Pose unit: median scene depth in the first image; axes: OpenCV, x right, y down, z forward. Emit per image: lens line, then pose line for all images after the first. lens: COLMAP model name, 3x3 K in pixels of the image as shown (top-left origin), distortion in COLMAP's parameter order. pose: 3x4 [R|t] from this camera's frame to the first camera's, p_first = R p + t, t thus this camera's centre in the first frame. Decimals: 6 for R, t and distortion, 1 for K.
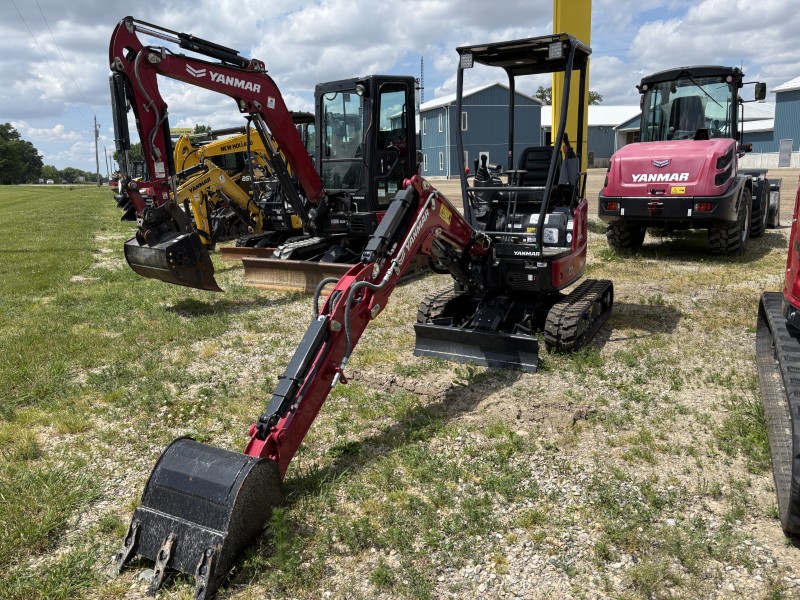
lens RADIAL K [[594.5, 0, 400.0], [0, 594.5, 300.0], [0, 0, 1]] dist [0.059574, -0.078366]
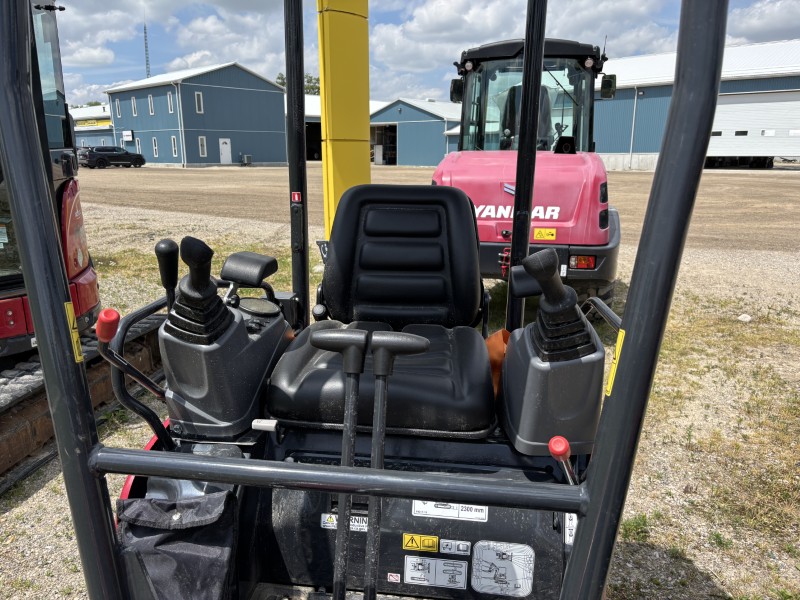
lens RADIAL K [[594.5, 0, 400.0], [0, 594.5, 300.0], [0, 0, 1]] dist [0.059574, -0.078366]
pose [[0.916004, -0.056590, 0.397158, 0.074678], [0.049216, 0.998374, 0.028744, -0.135545], [-0.398139, -0.006783, 0.917300, 0.477275]]
